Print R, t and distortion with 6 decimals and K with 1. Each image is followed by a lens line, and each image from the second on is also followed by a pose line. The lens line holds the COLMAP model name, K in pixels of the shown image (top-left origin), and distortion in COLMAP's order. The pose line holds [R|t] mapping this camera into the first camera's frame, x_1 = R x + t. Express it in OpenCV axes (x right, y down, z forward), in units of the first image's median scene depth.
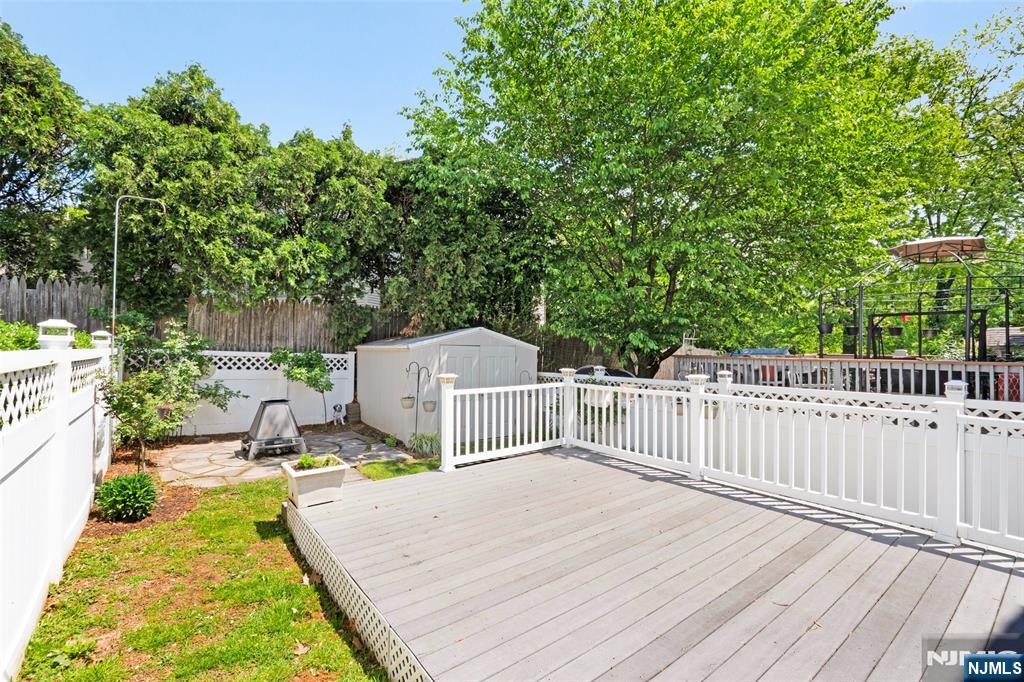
lens RADIAL K [[446.9, 0, 512.6], [0, 446.9, 343.6], [0, 0, 1]] dist [-0.002544, -0.000595]
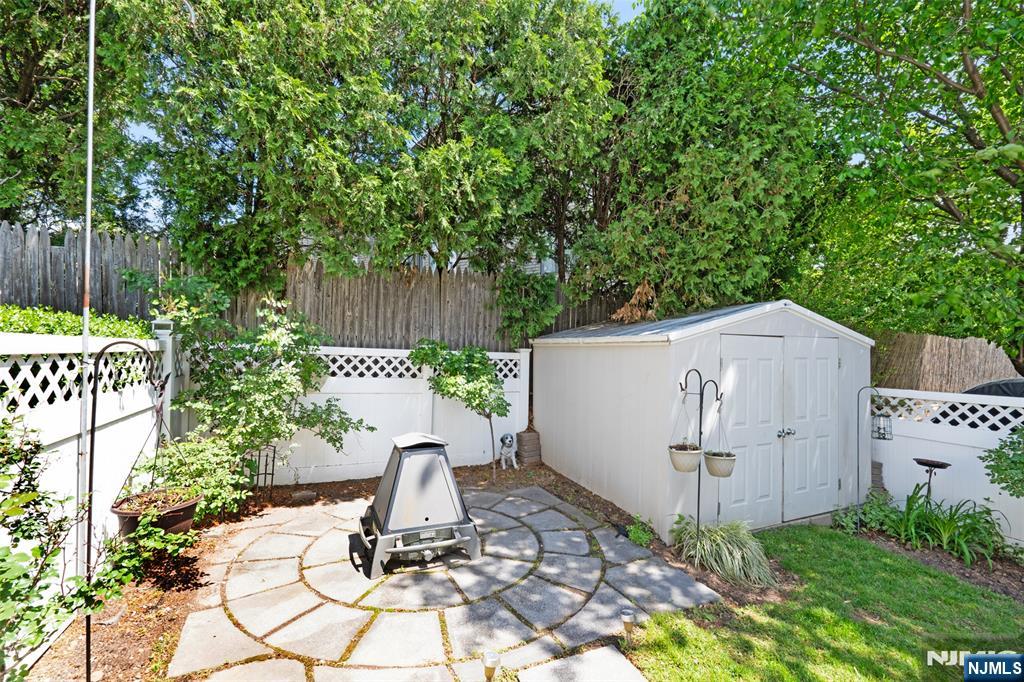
lens RADIAL K [[446.9, 0, 511.7], [0, 446.9, 343.9], [0, 0, 1]] dist [-0.002544, -0.000595]
pose [[0.970270, -0.003229, -0.242002, -0.261475], [0.003421, 0.999994, 0.000374, 0.012928], [0.241999, -0.001191, 0.970276, 0.449900]]
